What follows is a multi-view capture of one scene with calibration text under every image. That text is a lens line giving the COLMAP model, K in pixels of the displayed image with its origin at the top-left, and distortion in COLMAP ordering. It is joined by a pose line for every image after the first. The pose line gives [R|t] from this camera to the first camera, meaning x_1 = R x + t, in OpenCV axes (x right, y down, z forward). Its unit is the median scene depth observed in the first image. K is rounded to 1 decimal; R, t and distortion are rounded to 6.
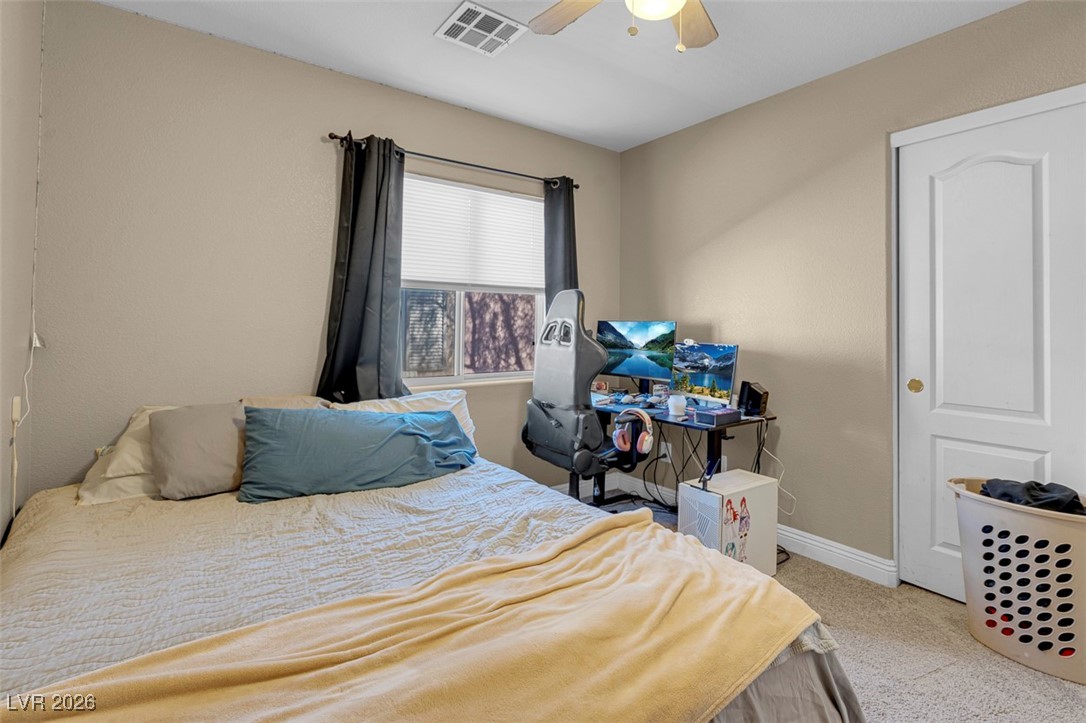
lens RADIAL K [[516.4, 0, 543.8], [0, 516.4, 318.5], [0, 0, 1]] dist [-0.025114, -0.000053]
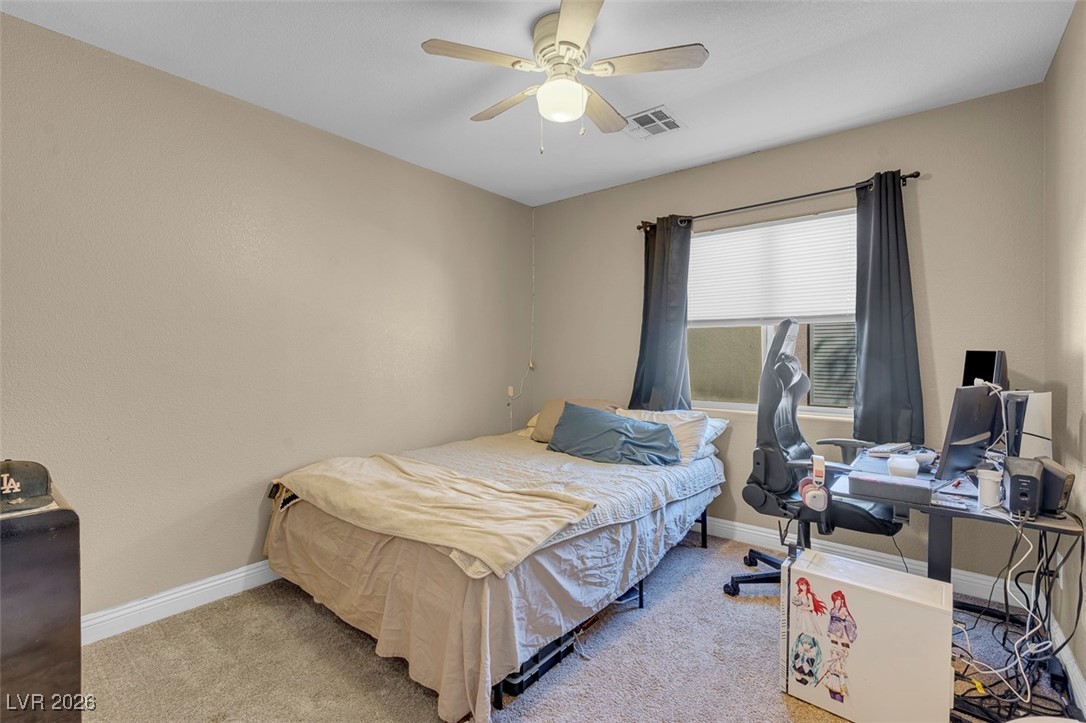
lens RADIAL K [[500.3, 0, 543.6], [0, 500.3, 359.4], [0, 0, 1]] dist [0.000336, 0.000182]
pose [[0.241022, 0.003925, -0.970512, 0.863058], [0.013995, 0.999874, 0.007519, 0.005352], [0.970419, -0.015395, 0.240936, 0.371427]]
